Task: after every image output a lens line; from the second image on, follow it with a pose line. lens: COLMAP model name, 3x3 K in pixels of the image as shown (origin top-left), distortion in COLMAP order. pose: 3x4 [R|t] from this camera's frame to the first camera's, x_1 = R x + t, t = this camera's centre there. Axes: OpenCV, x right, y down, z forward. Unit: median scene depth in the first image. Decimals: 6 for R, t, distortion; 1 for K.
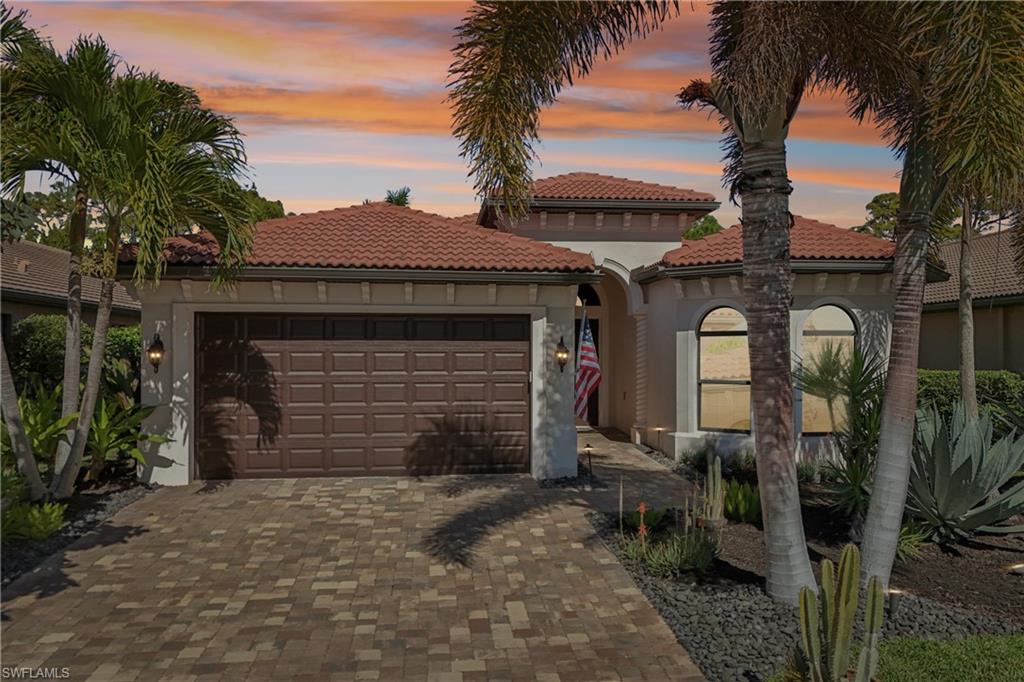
lens RADIAL K [[746.9, 0, 511.4], [0, 746.9, 347.3], [0, 0, 1]] dist [0.051153, -0.020914]
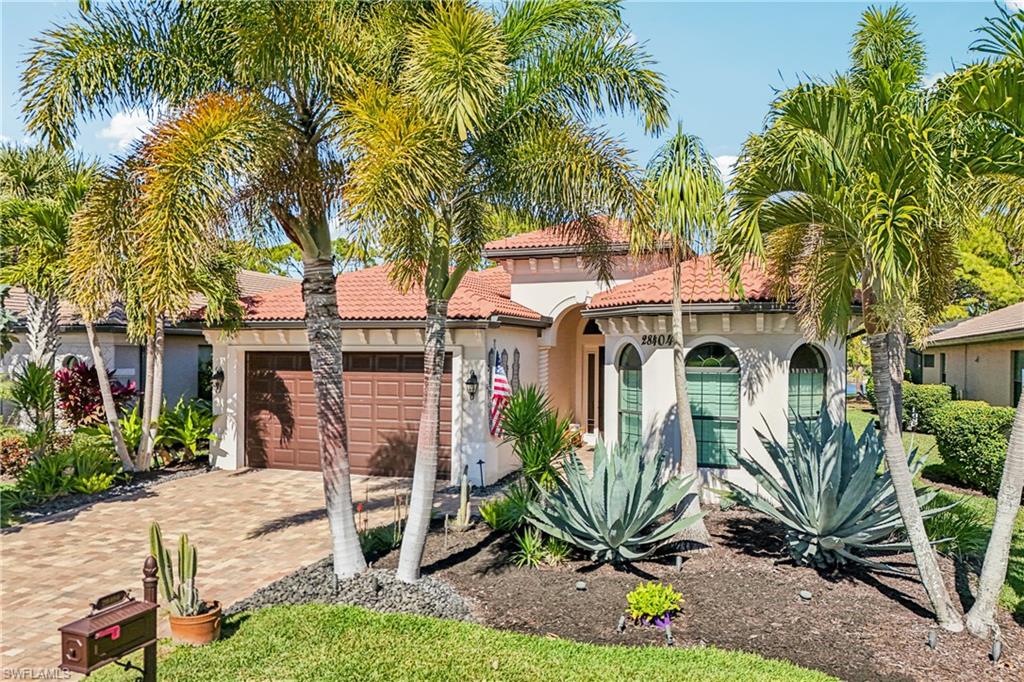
lens RADIAL K [[746.9, 0, 507.8], [0, 746.9, 348.9], [0, 0, 1]] dist [0.051153, -0.020914]
pose [[0.894440, 0.001159, -0.447186, 0.795706], [-0.003267, 0.999987, -0.003942, -0.055042], [0.447176, 0.004987, 0.894432, -0.080822]]
